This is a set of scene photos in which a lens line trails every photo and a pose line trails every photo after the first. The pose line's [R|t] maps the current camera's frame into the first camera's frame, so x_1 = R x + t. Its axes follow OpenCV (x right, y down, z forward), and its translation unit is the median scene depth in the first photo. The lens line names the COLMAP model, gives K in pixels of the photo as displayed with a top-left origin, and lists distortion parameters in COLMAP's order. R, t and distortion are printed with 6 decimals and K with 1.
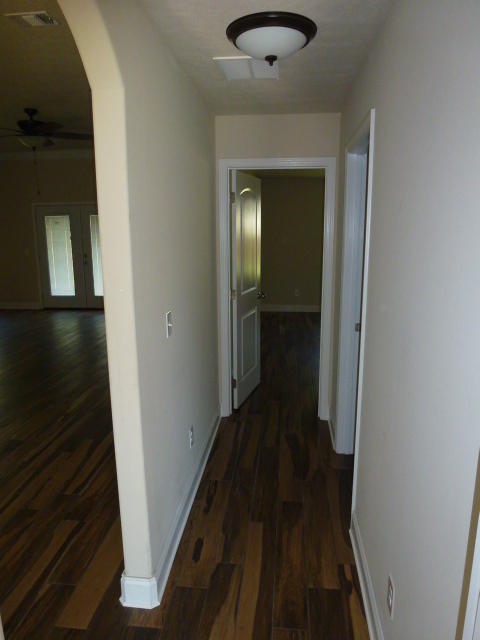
lens RADIAL K [[455.2, 0, 239.0], [0, 455.2, 323.4], [0, 0, 1]] dist [-0.059747, 0.004454]
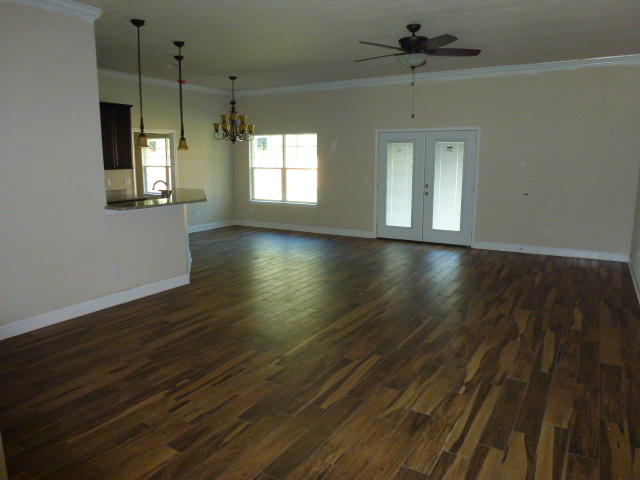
lens RADIAL K [[455.2, 0, 324.0], [0, 455.2, 238.5], [0, 0, 1]] dist [-0.059747, 0.004454]
pose [[0.905793, 0.079075, -0.416276, -0.212325], [-0.091857, 0.995714, -0.010730, -0.018505], [0.413644, 0.047957, 0.909175, 0.103723]]
